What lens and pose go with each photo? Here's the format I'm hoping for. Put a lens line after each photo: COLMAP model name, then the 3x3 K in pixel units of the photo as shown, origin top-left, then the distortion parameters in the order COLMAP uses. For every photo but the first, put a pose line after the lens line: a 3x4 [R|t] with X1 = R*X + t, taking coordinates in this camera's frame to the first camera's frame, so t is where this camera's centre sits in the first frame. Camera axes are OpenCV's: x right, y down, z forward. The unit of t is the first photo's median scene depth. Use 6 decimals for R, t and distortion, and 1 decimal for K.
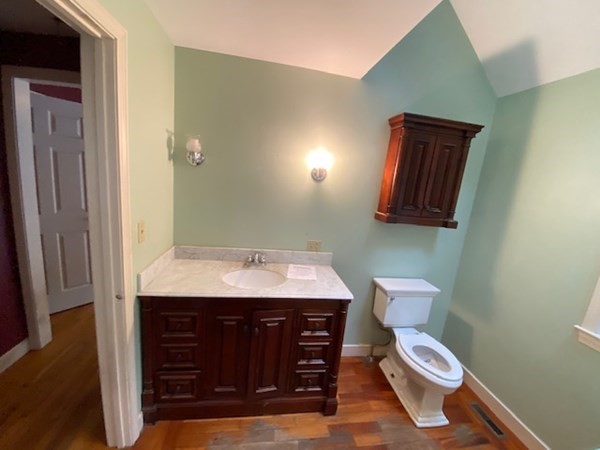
lens RADIAL K [[242.9, 0, 299.8], [0, 242.9, 223.6], [0, 0, 1]] dist [0.020818, -0.017541]
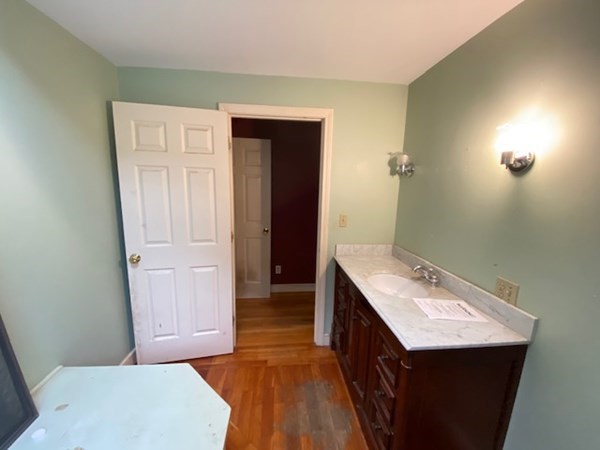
lens RADIAL K [[242.9, 0, 299.8], [0, 242.9, 223.6], [0, 0, 1]] dist [0.020818, -0.017541]
pose [[-0.054746, 0.057607, -0.996837, 0.703939], [-0.218126, 0.973532, 0.068239, 0.006960], [0.974384, 0.221172, -0.040731, 0.565198]]
